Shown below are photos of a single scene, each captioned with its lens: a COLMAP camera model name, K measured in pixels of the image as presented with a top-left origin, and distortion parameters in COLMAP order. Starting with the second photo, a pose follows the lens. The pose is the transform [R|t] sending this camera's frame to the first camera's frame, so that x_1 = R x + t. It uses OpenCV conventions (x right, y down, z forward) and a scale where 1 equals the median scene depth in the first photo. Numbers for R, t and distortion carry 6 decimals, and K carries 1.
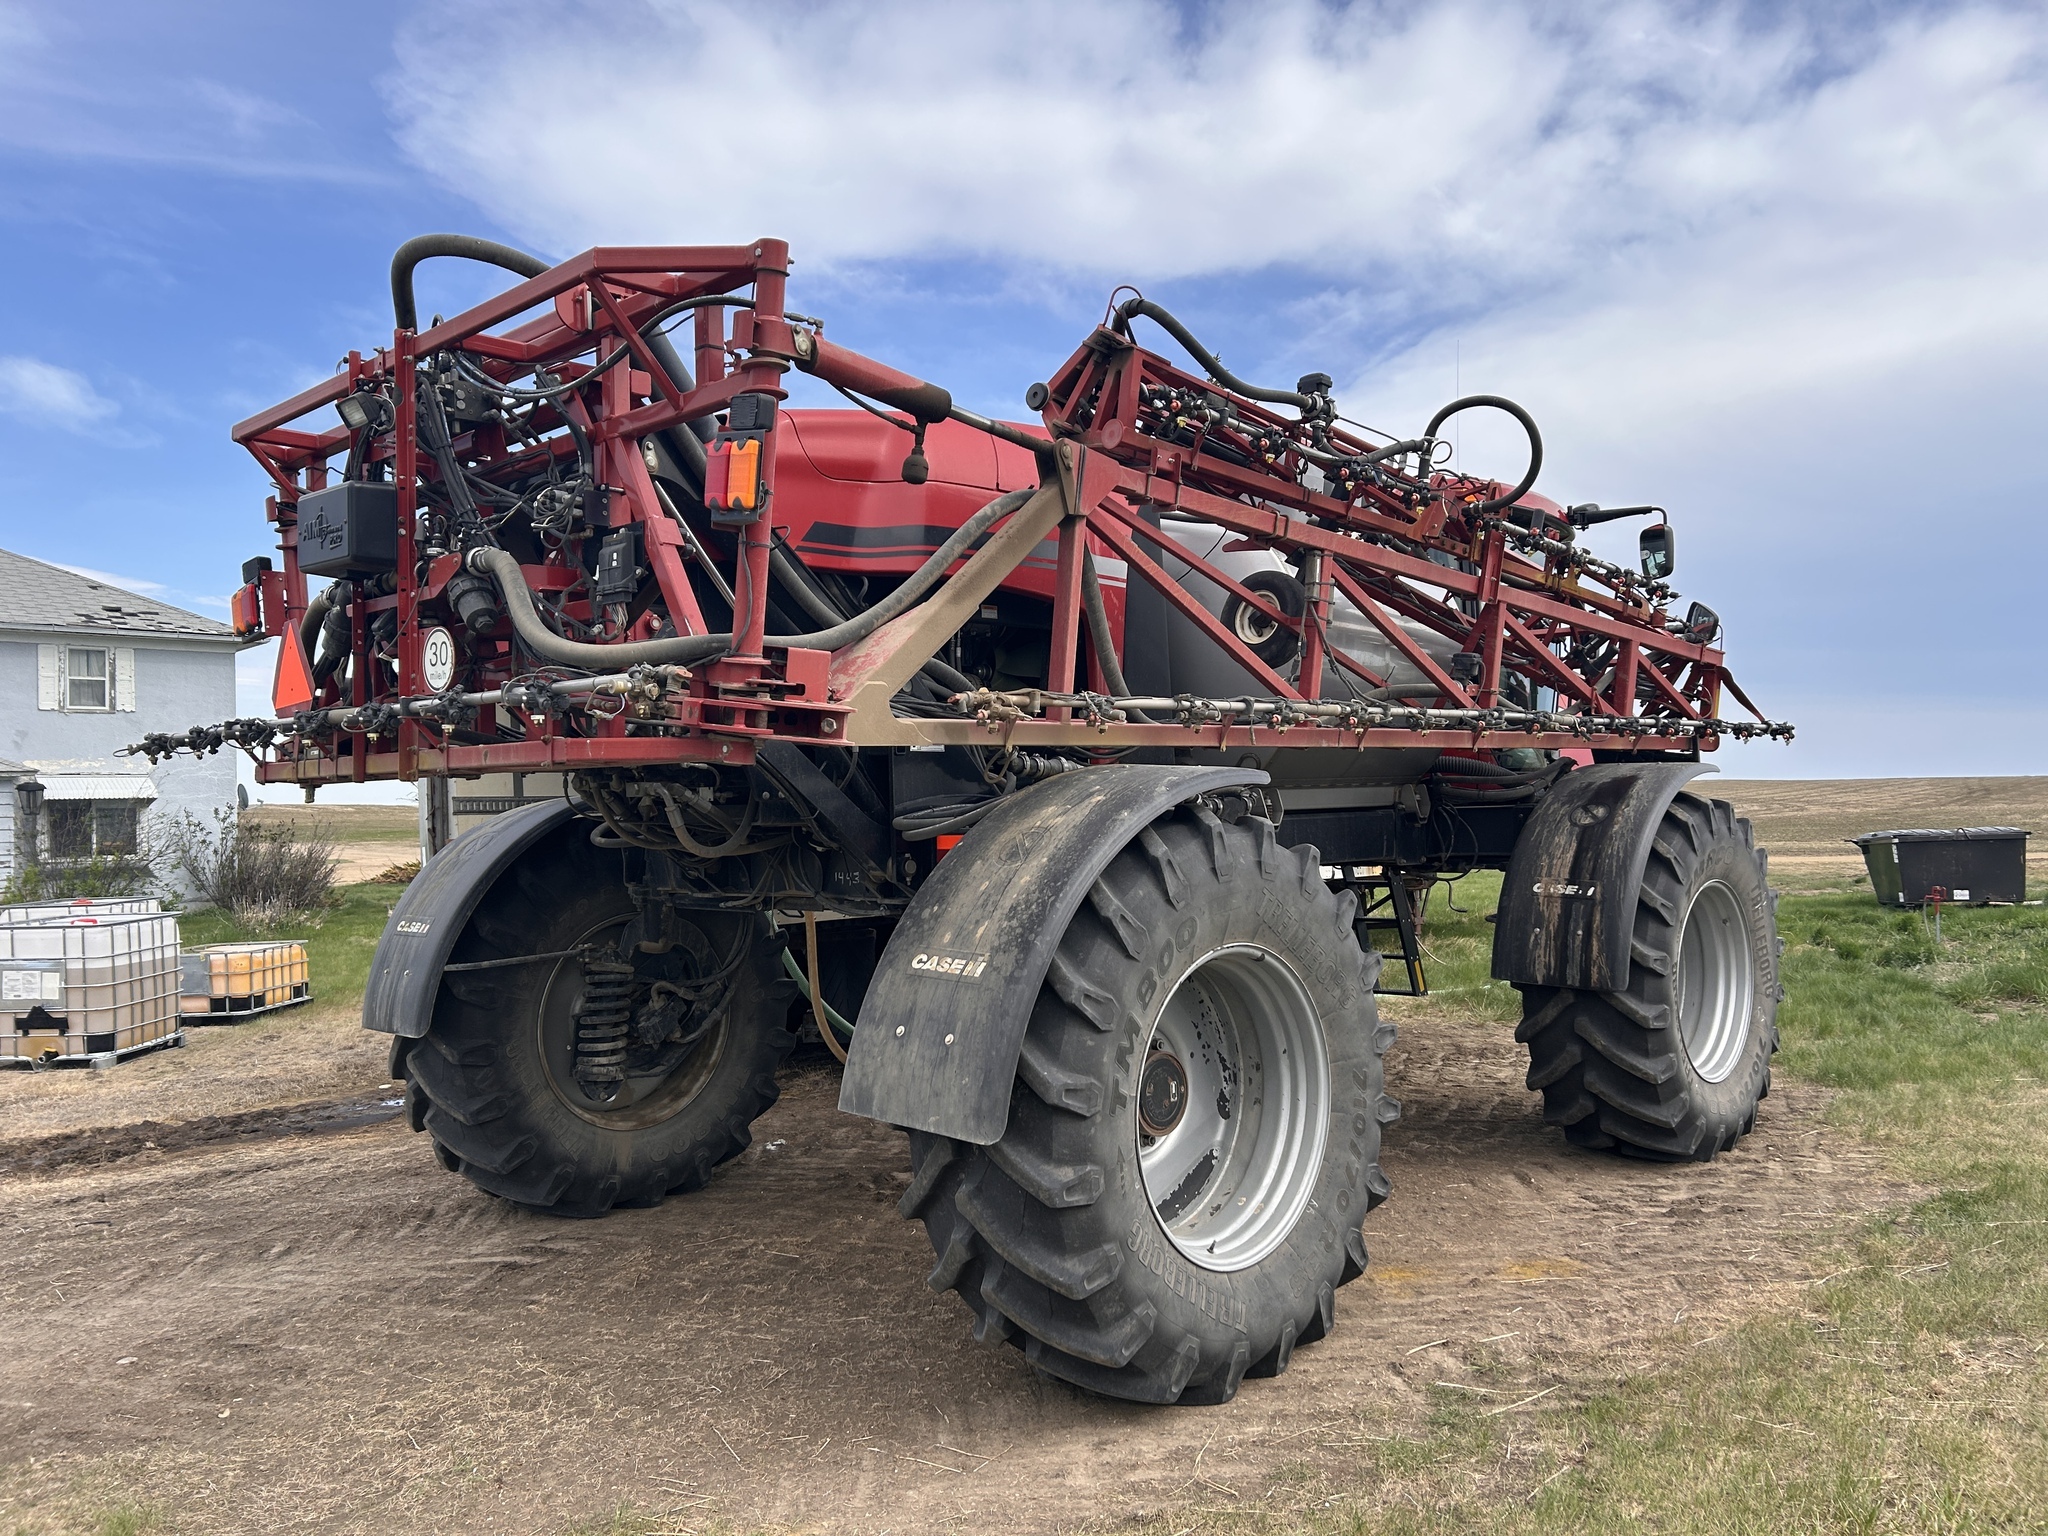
lens RADIAL K [[1547.7, 0, 1034.8], [0, 1547.7, 771.8], [0, 0, 1]] dist [0.052307, -0.056683]
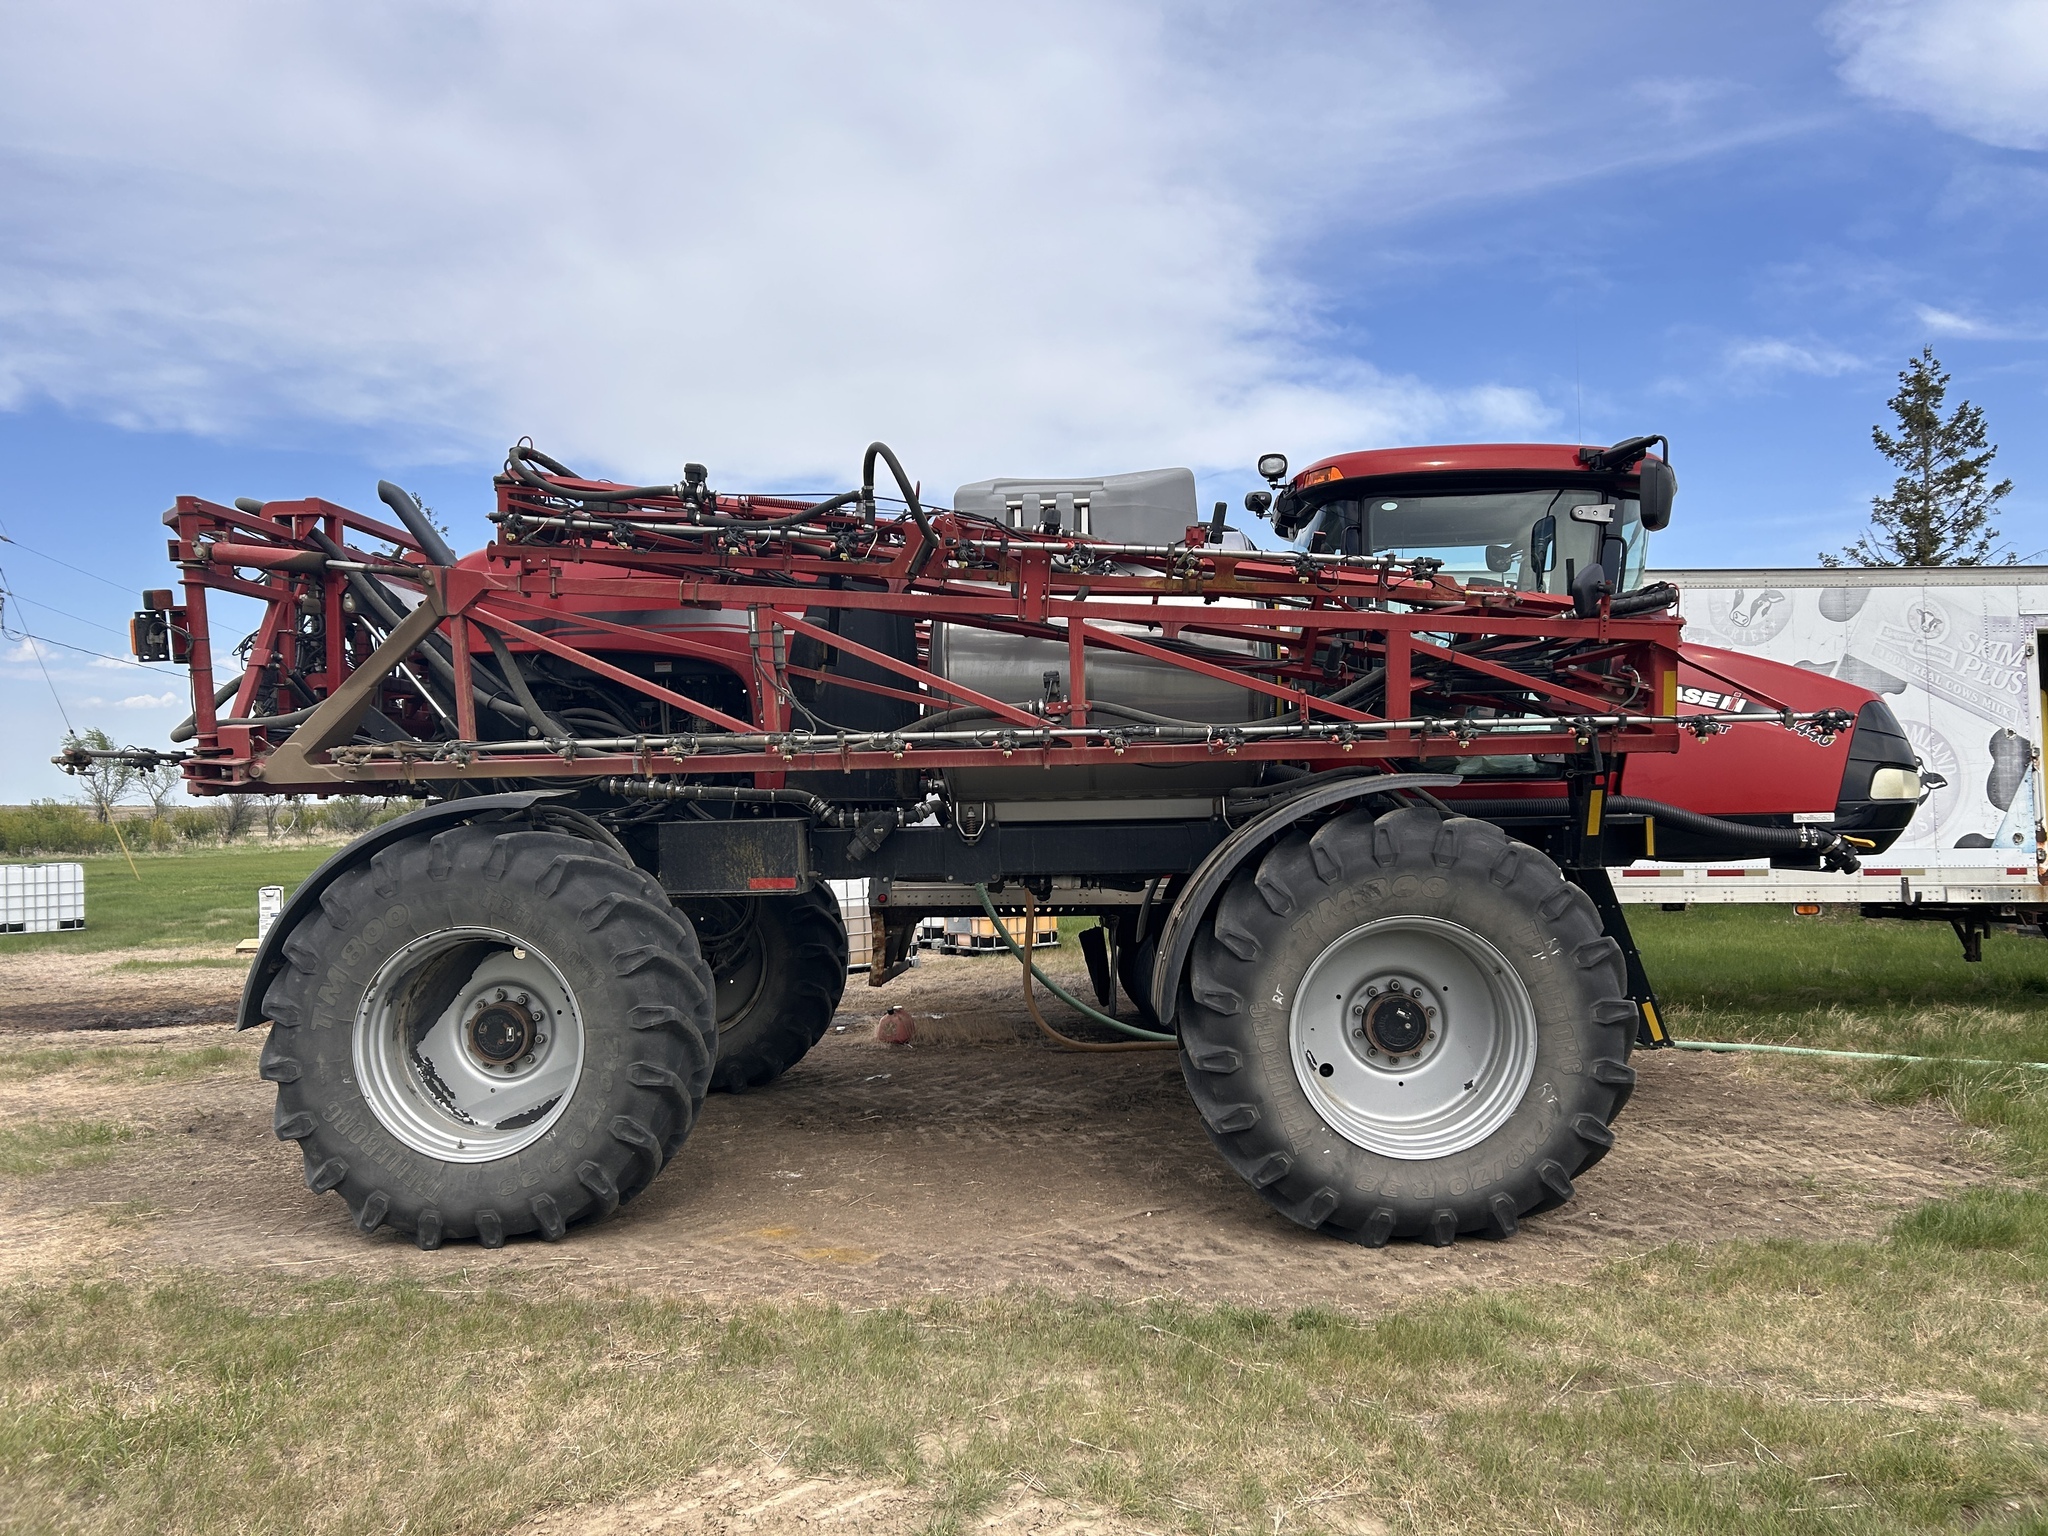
lens RADIAL K [[1547.7, 0, 1032.1], [0, 1547.7, 761.2], [0, 0, 1]] dist [0.052307, -0.056683]
pose [[0.653567, -0.004820, -0.756853, 0.944839], [0.013315, 0.999898, 0.005130, -0.021437], [0.756751, -0.013430, 0.653565, 0.309208]]
